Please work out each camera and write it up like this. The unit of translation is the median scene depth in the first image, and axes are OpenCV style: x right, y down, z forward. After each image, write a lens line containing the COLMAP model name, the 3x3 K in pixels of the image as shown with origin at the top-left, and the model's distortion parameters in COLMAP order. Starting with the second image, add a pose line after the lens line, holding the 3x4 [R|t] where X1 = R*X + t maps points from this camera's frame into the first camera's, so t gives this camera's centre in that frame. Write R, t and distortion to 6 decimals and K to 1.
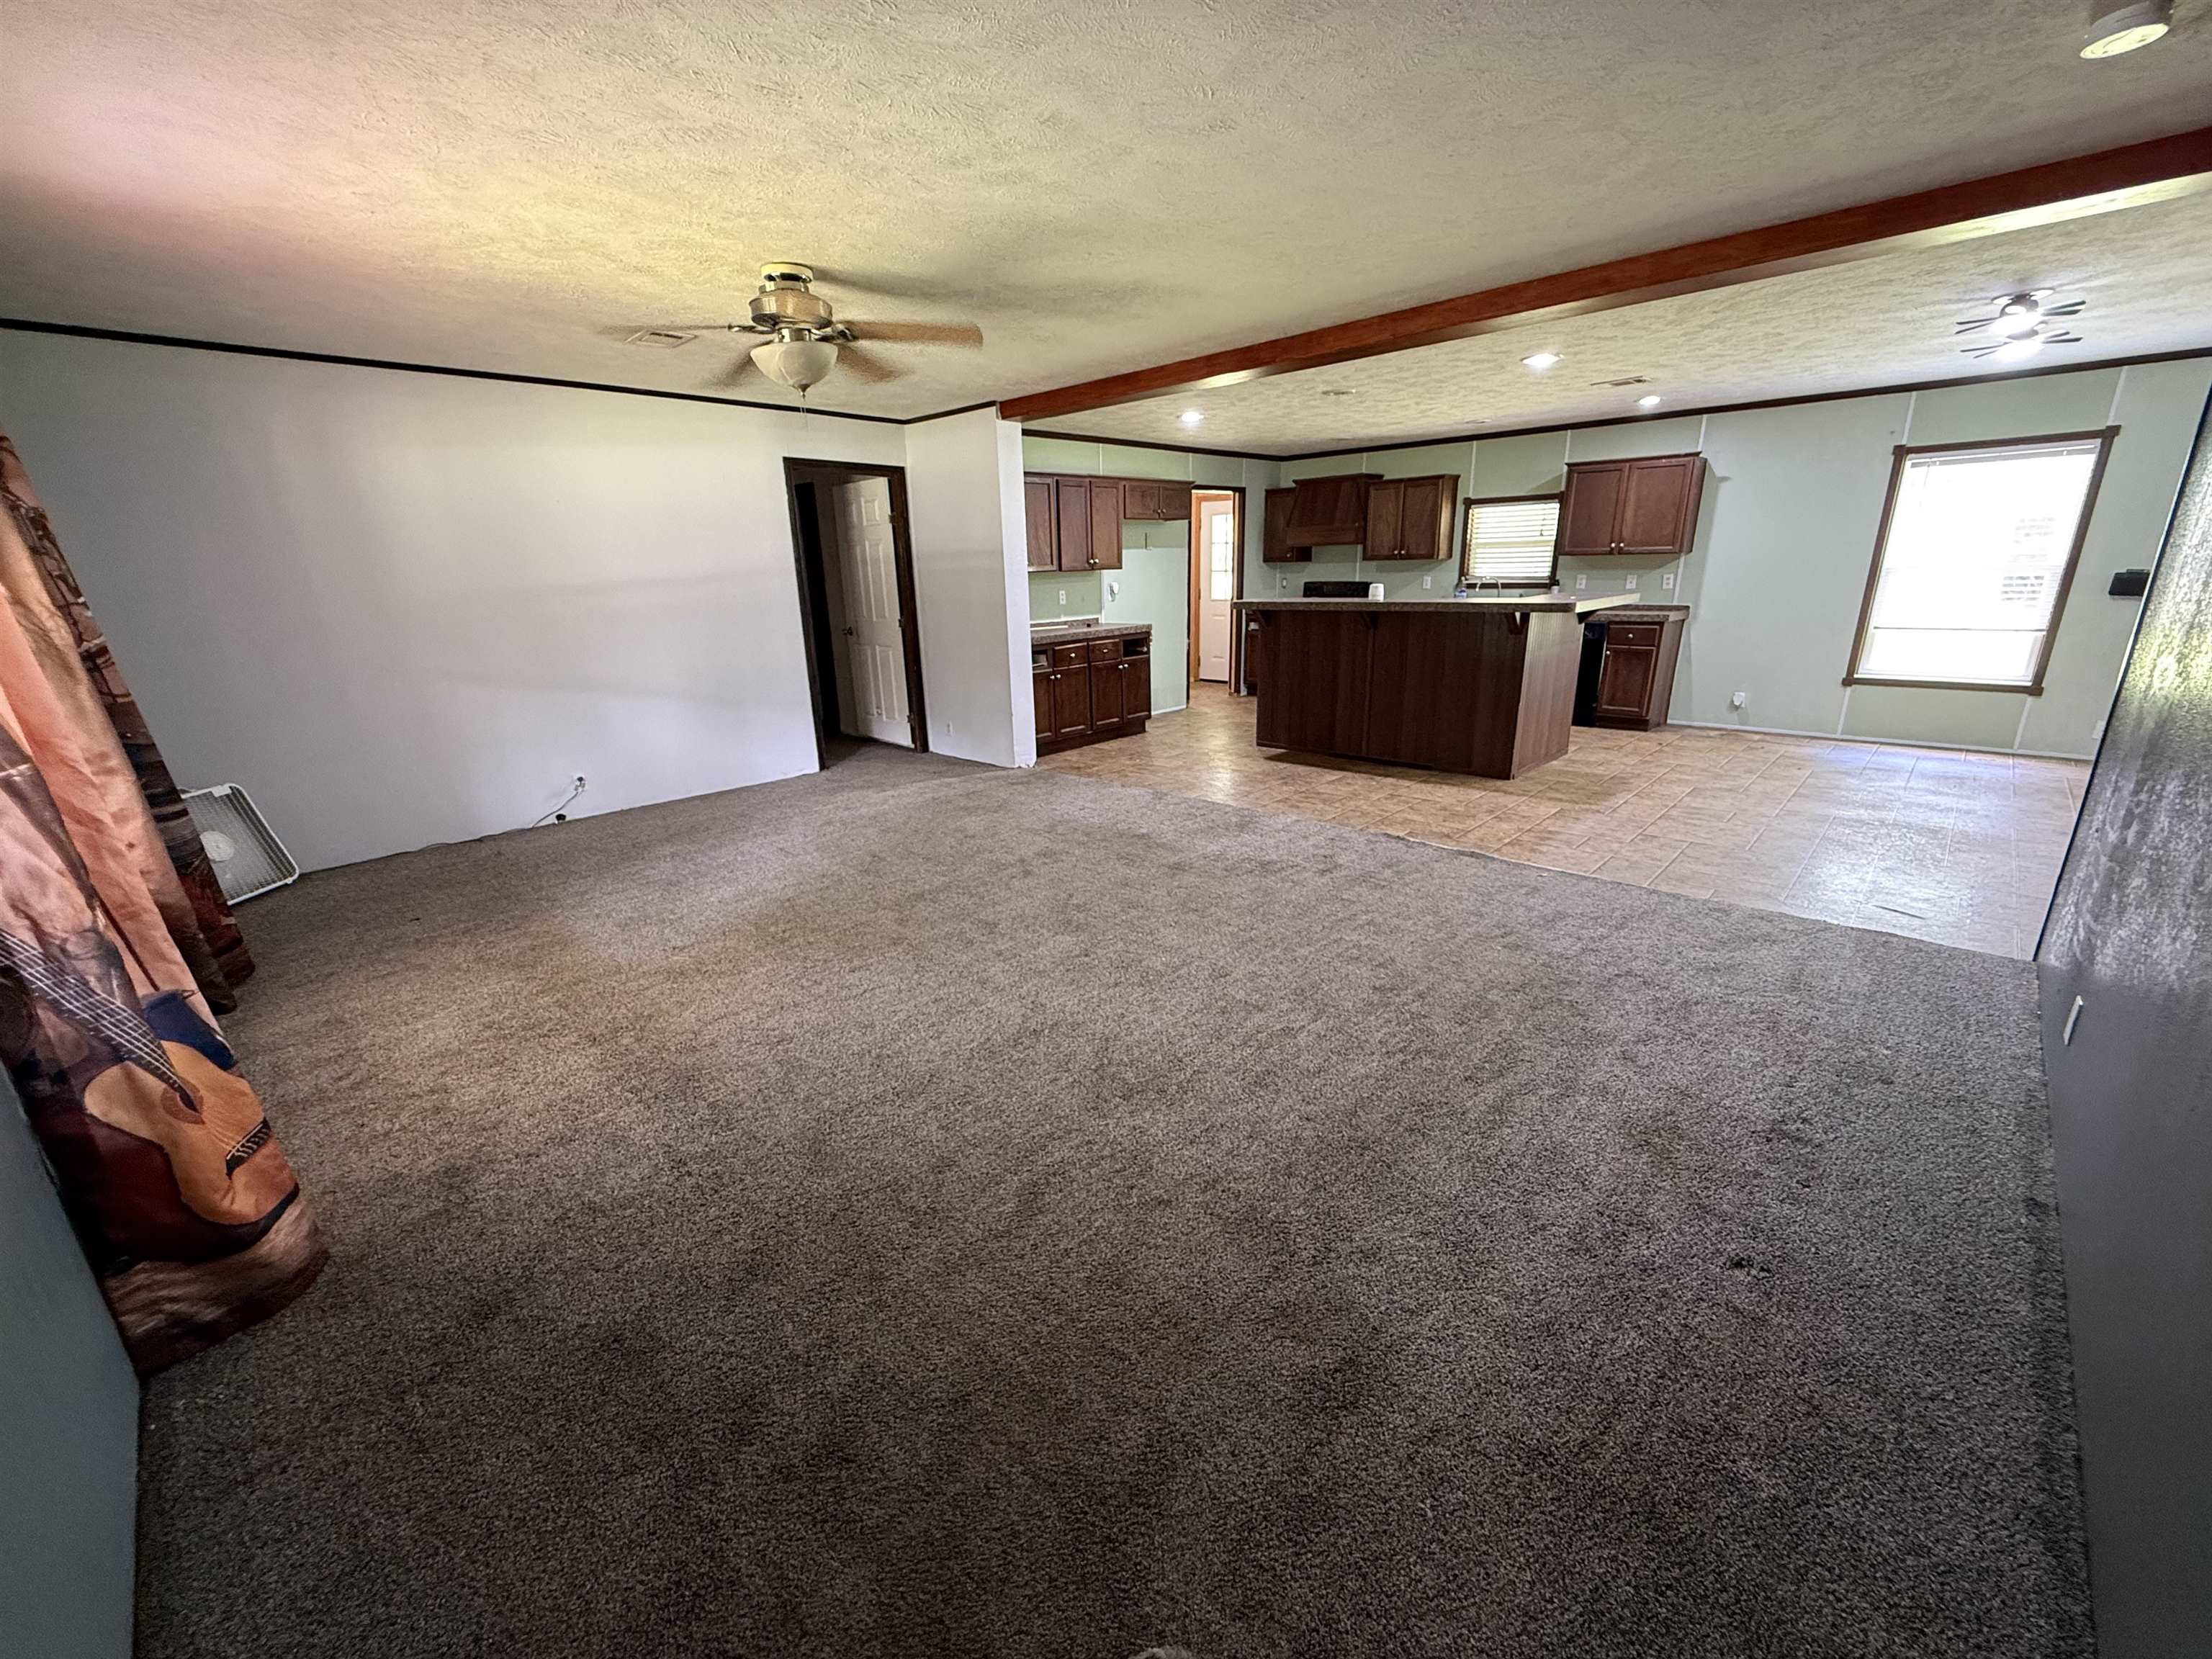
lens RADIAL K [[883.2, 0, 1101.0], [0, 883.2, 827.5], [0, 0, 1]] dist [-0.003202, -0.001143]
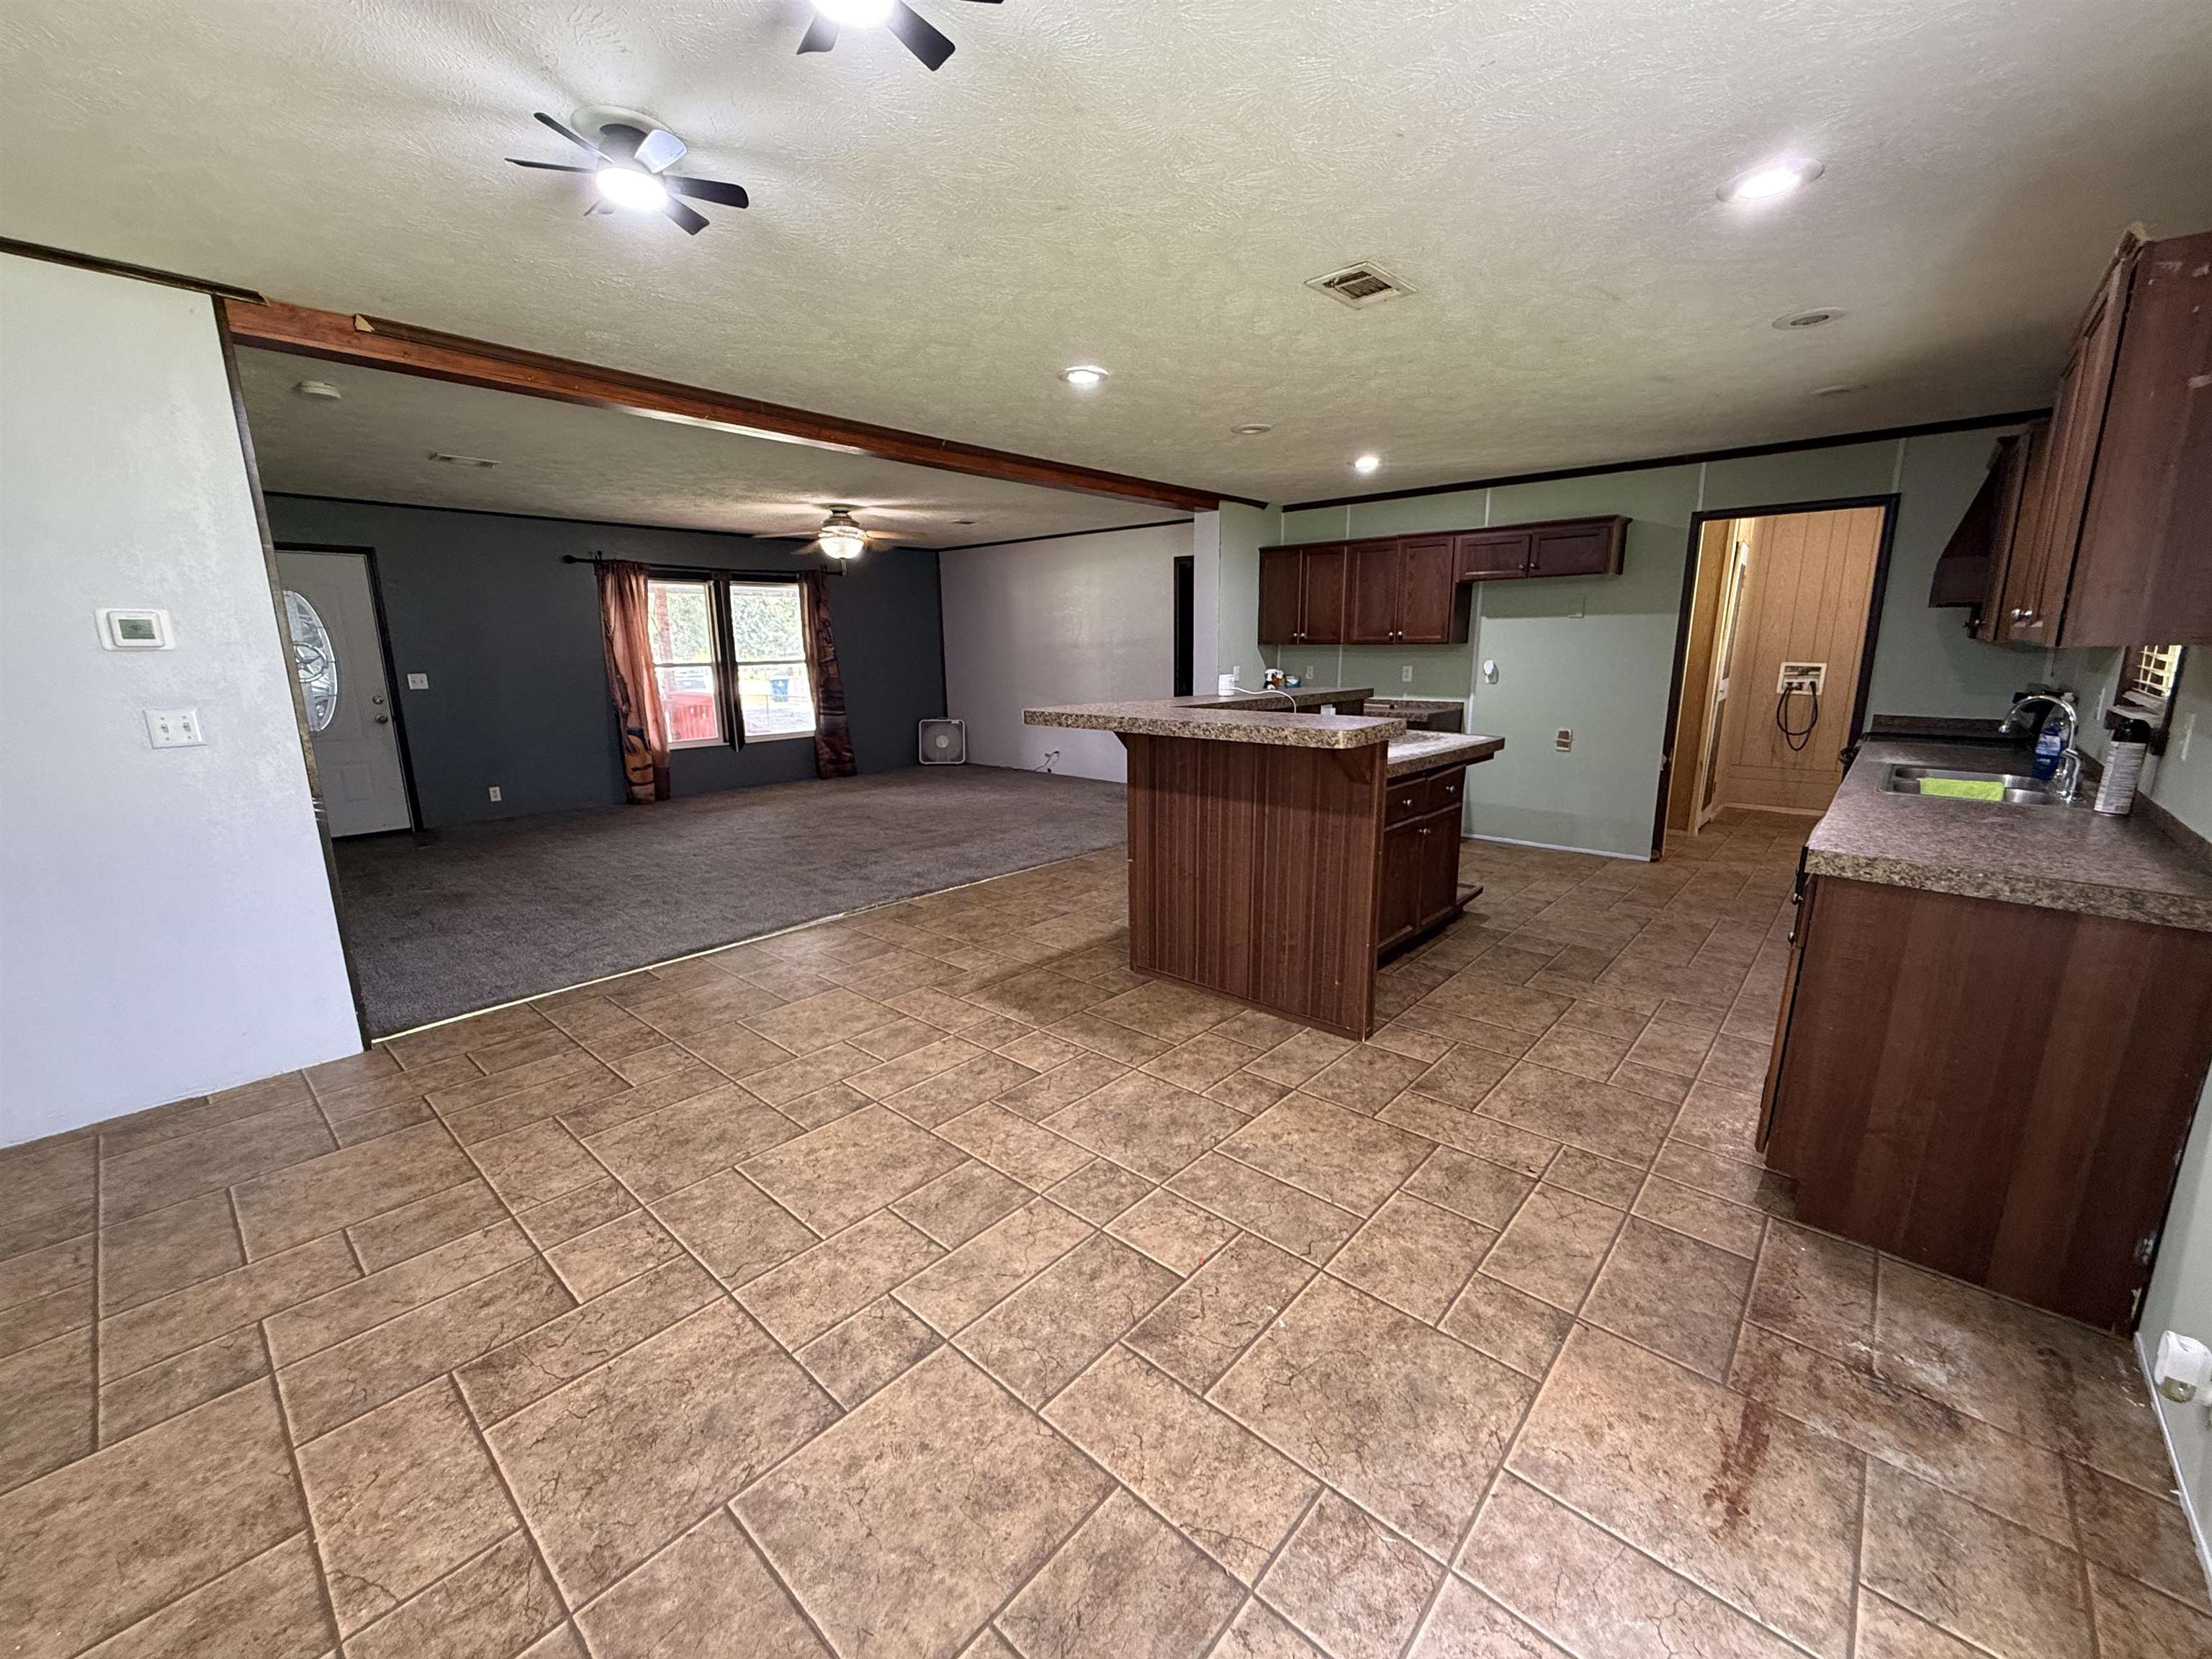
lens RADIAL K [[883.2, 0, 1098.8], [0, 883.2, 824.3], [0, 0, 1]] dist [-0.003202, -0.001143]
pose [[0.039225, 0.223577, -0.973897, 1.175963], [-0.283376, 0.937121, 0.203721, -0.307800], [0.958206, 0.267988, 0.100115, 0.958163]]
